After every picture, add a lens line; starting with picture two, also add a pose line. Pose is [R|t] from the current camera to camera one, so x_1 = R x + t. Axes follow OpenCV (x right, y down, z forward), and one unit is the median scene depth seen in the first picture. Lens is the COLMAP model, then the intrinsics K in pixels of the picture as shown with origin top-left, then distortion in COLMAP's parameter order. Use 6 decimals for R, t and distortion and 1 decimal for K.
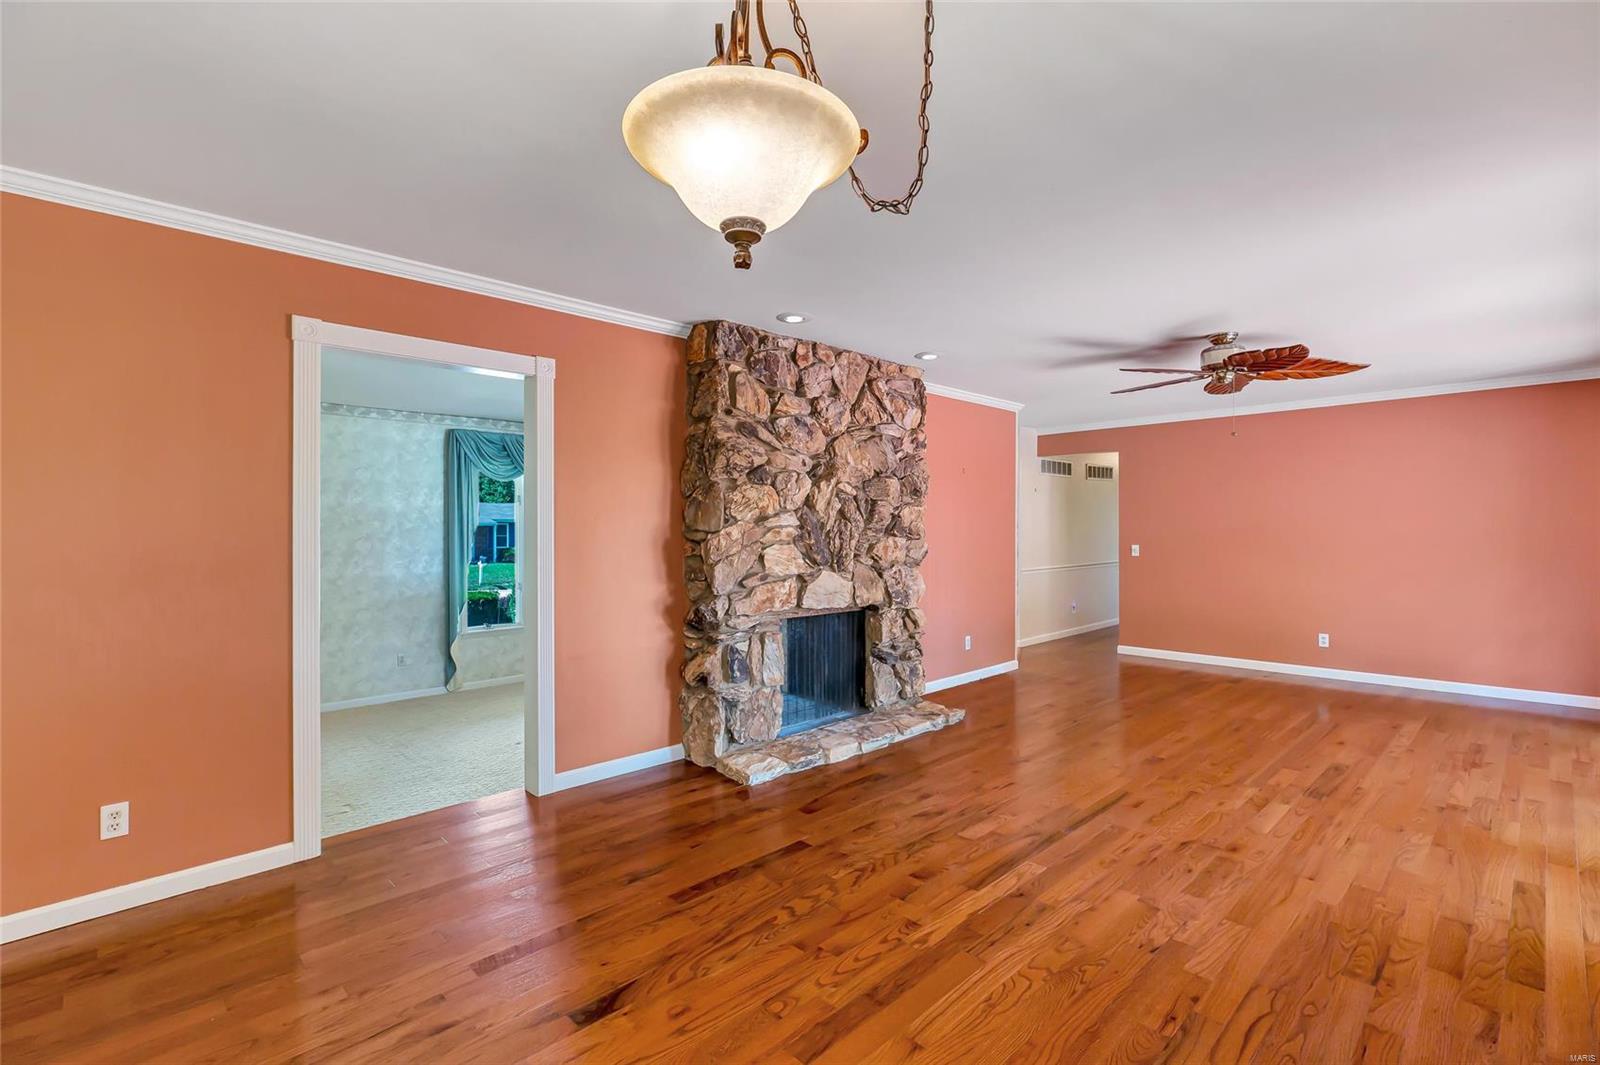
lens RADIAL K [[725.0, 0, 803.4], [0, 725.0, 529.1], [0, 0, 1]] dist [0.000346, 0.000238]
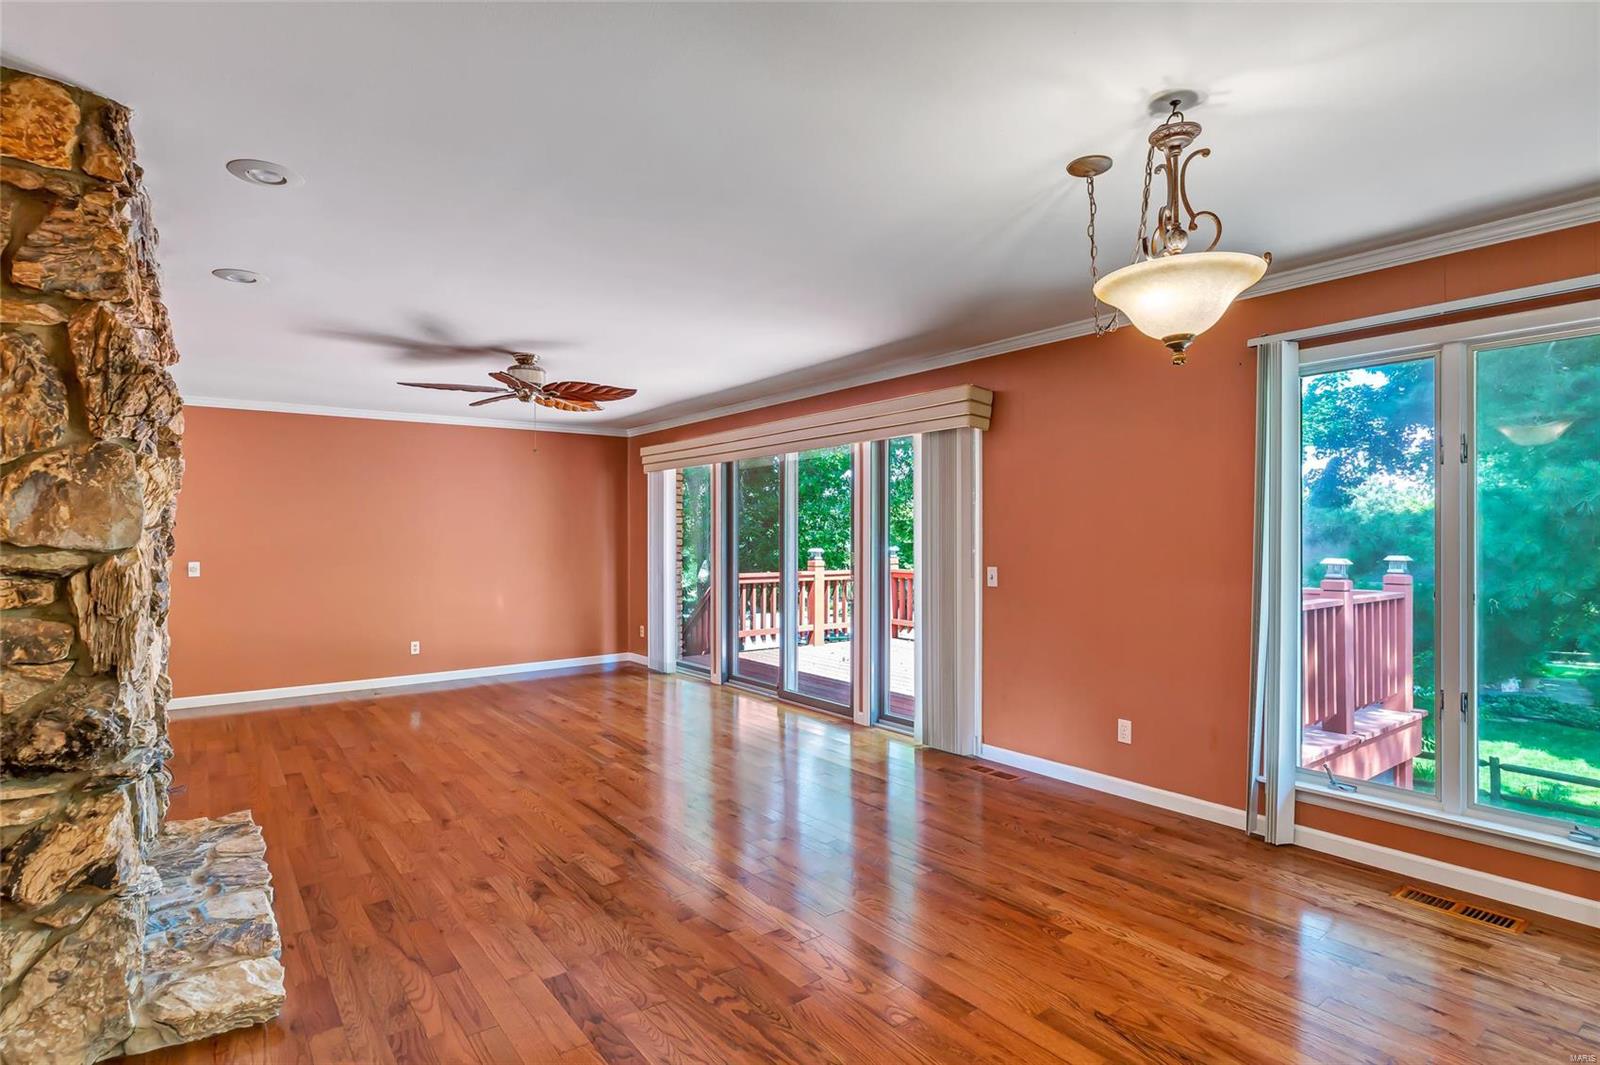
lens RADIAL K [[813.7, 0, 802.0], [0, 813.7, 531.3], [0, 0, 1]] dist [-0.012495, 0.000120]
pose [[0.122131, 0.006854, 0.992490, -0.575913], [0.004330, 0.999963, -0.007438, -0.002804], [-0.992505, 0.005206, 0.122097, 0.490057]]
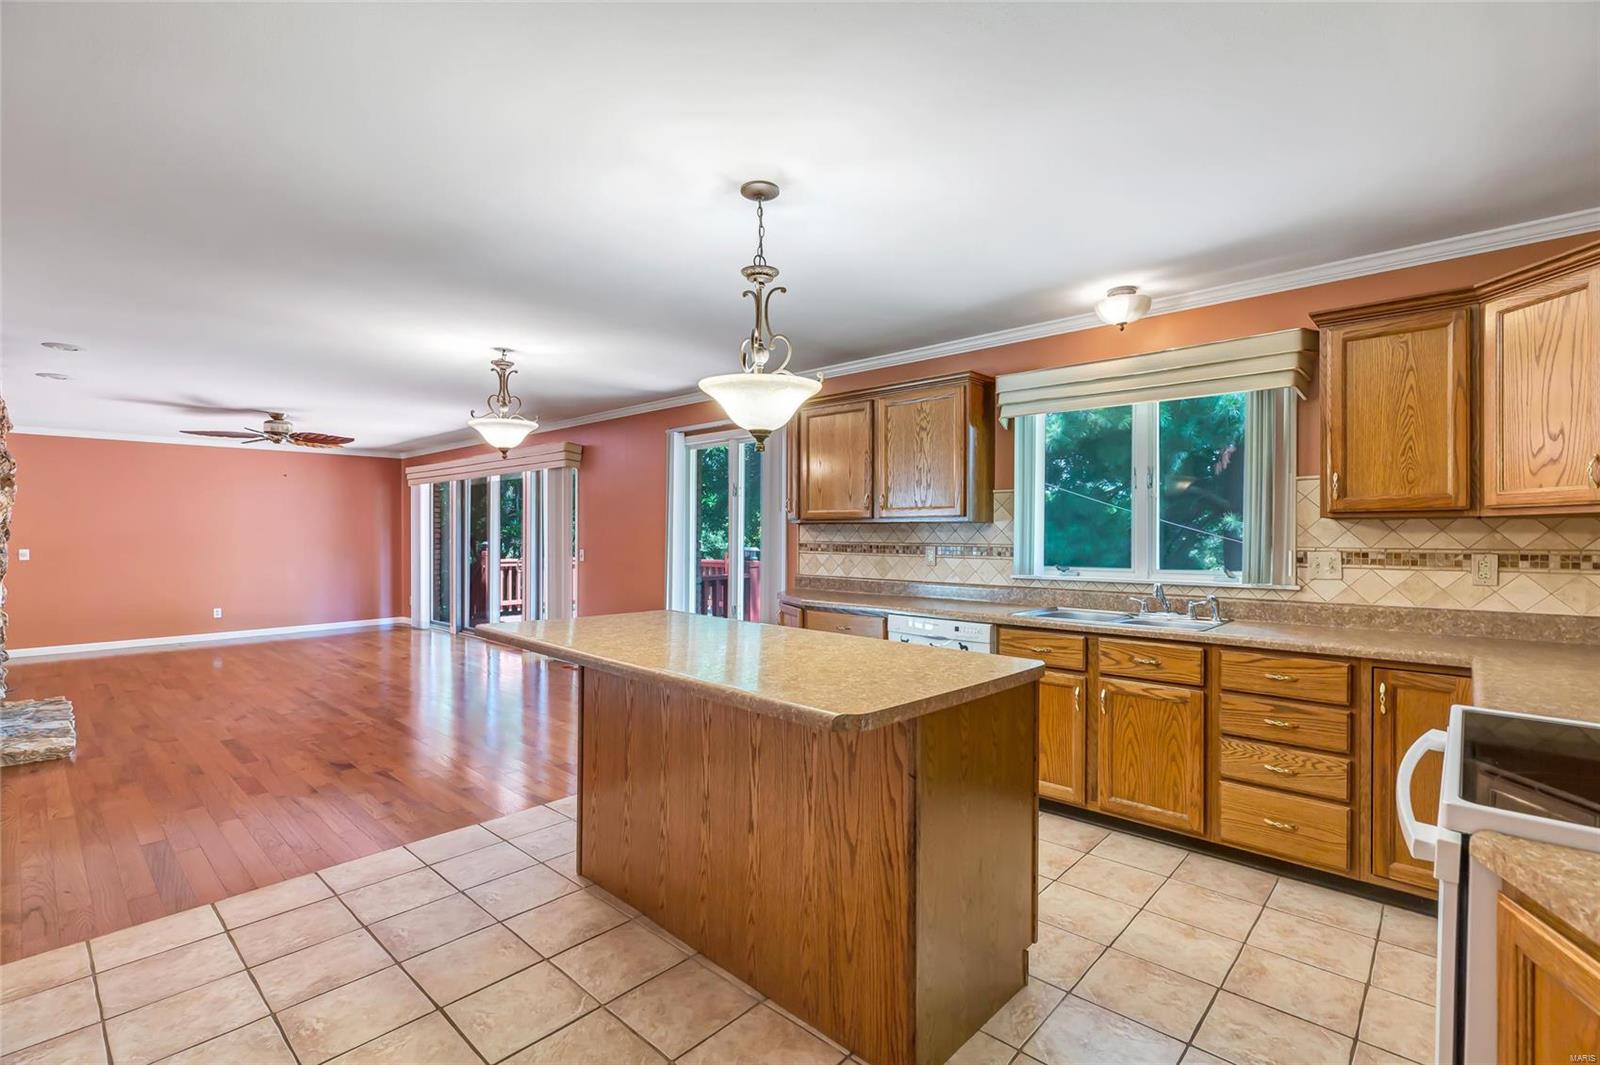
lens RADIAL K [[725.0, 0, 803.7], [0, 725.0, 534.6], [0, 0, 1]] dist [0.000346, 0.000238]
pose [[-0.053754, -0.001338, 0.998553, -1.183234], [0.002229, 0.999996, 0.001460, 0.002860], [-0.998552, 0.002304, -0.053751, -0.096616]]
